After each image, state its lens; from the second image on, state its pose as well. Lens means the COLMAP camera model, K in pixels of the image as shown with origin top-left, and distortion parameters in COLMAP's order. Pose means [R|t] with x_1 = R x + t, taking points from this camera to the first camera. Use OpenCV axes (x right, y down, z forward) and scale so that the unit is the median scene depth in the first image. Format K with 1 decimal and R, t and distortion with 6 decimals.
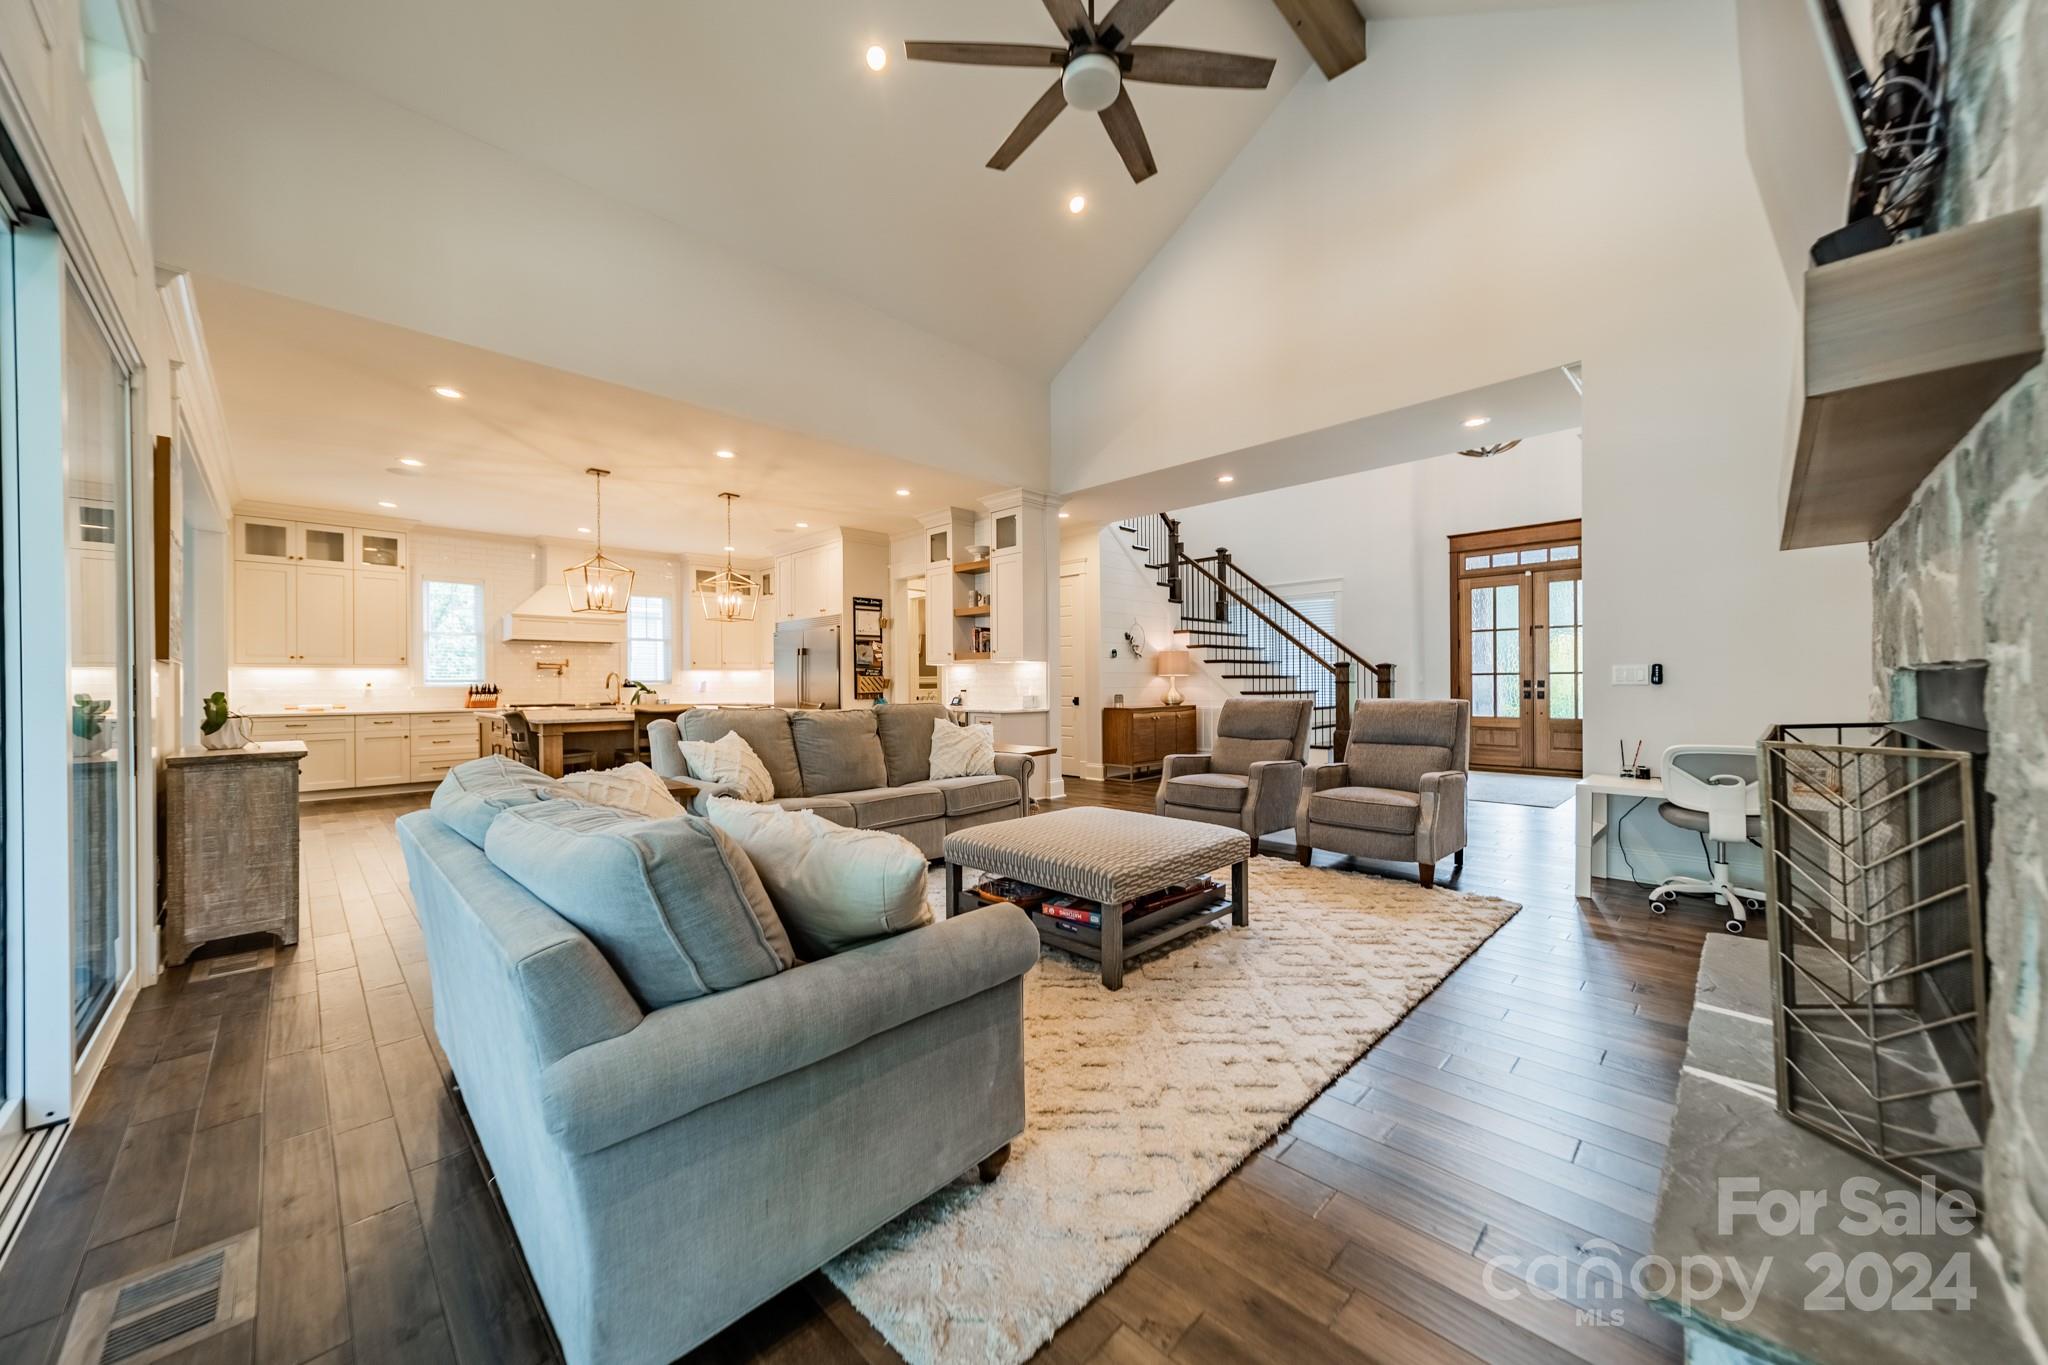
lens RADIAL K [[733.6, 0, 1032.6], [0, 733.6, 682.6], [0, 0, 1]] dist [0.007560, 0.000140]
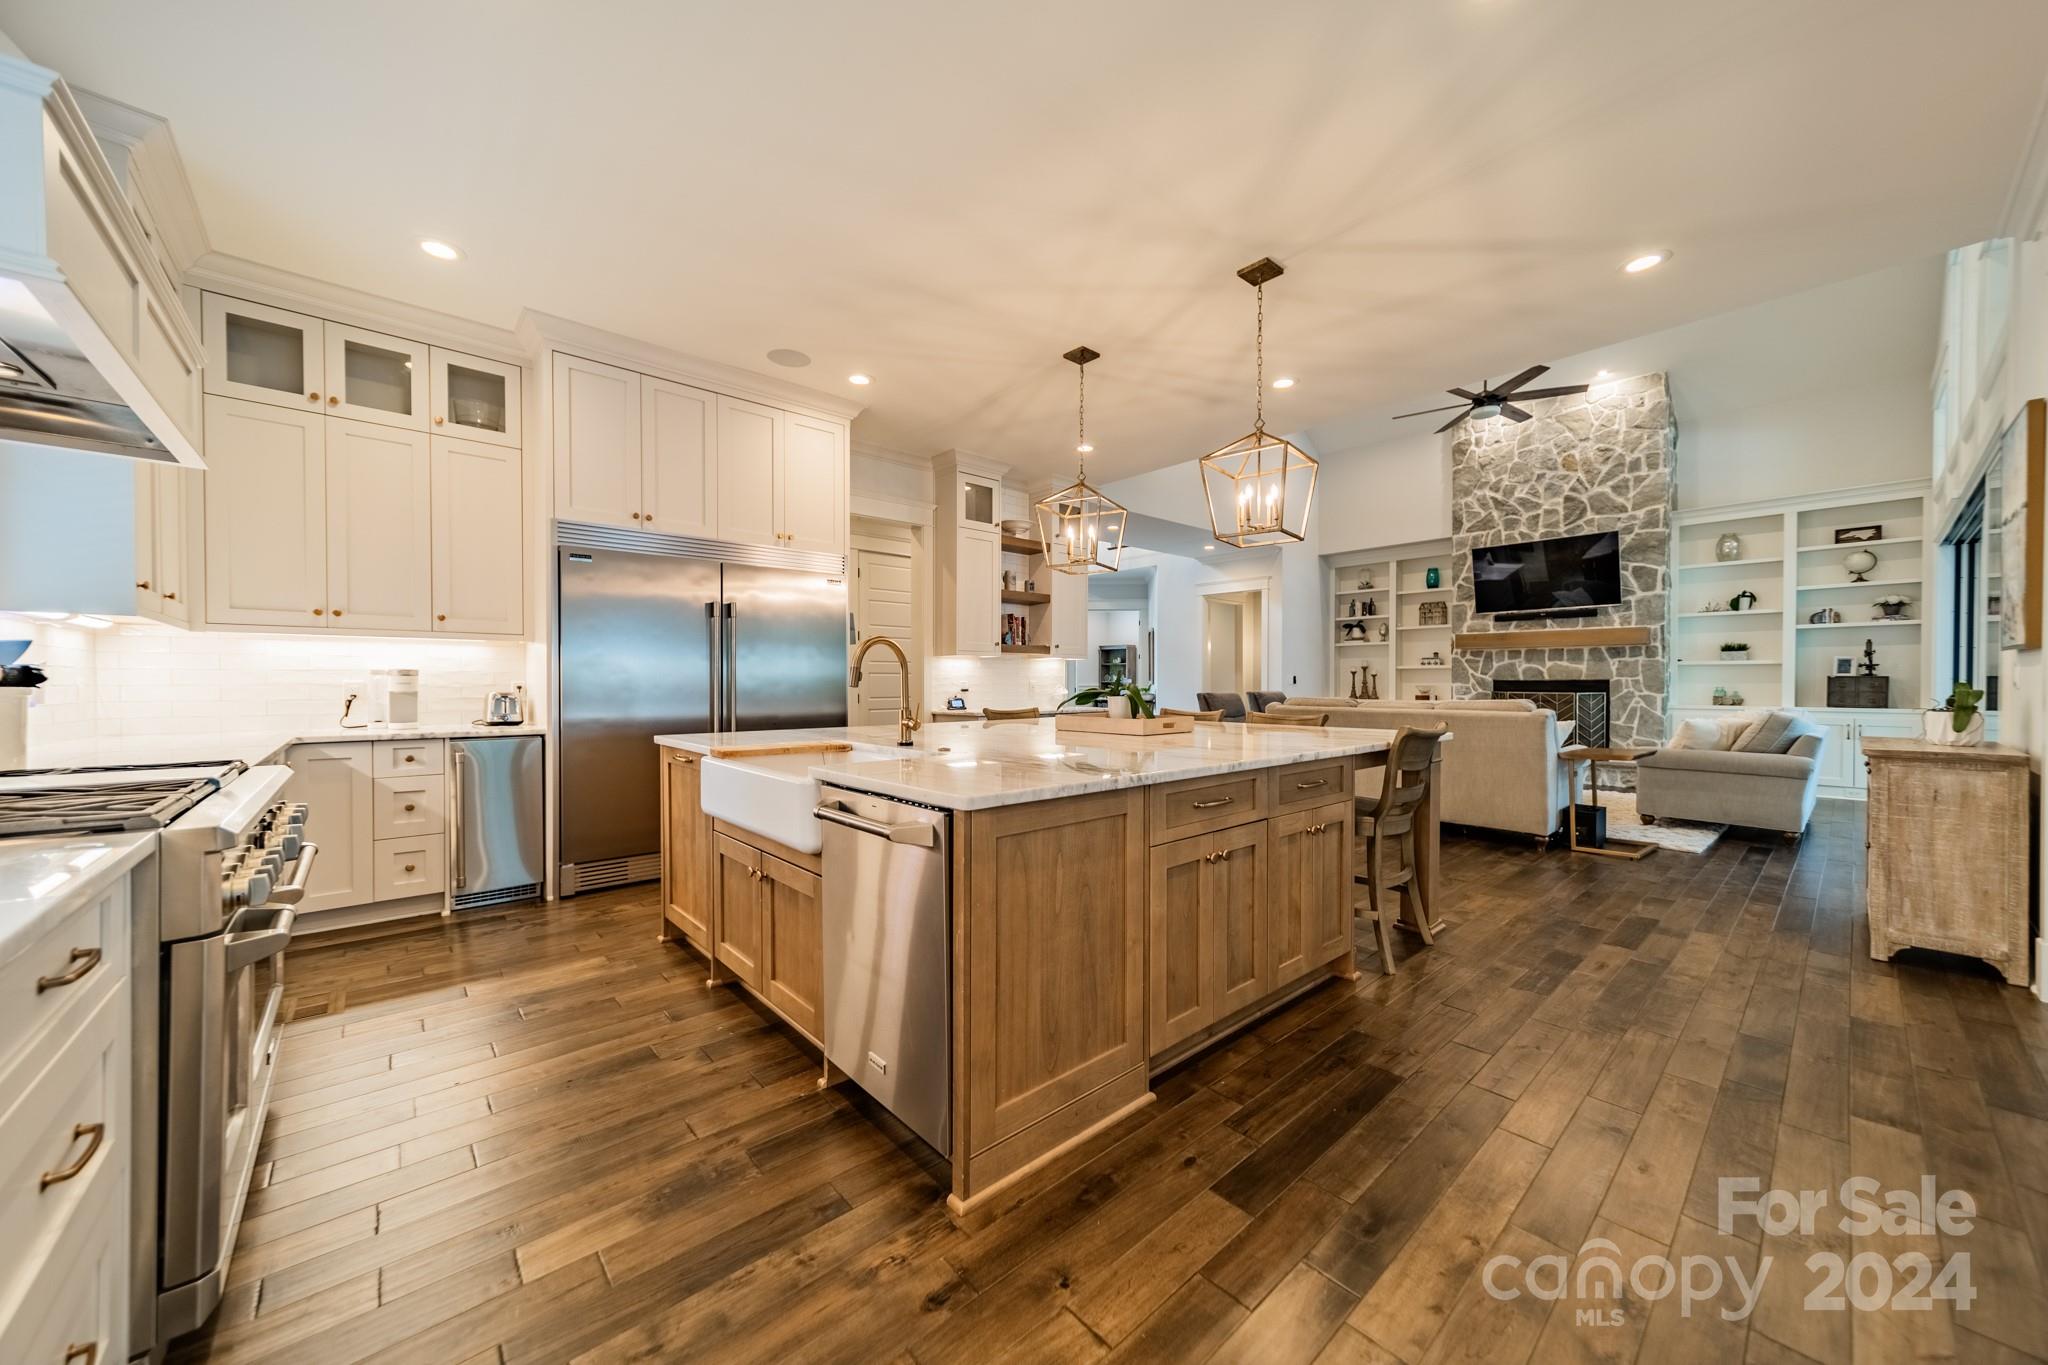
lens RADIAL K [[733.6, 0, 1031.4], [0, 733.6, 686.5], [0, 0, 1]] dist [0.007560, 0.000140]
pose [[0.060569, 0.001535, 0.998163, -0.791489], [-0.001515, 0.999998, -0.001445, 0.007136], [-0.998163, -0.001425, 0.060571, 0.797318]]
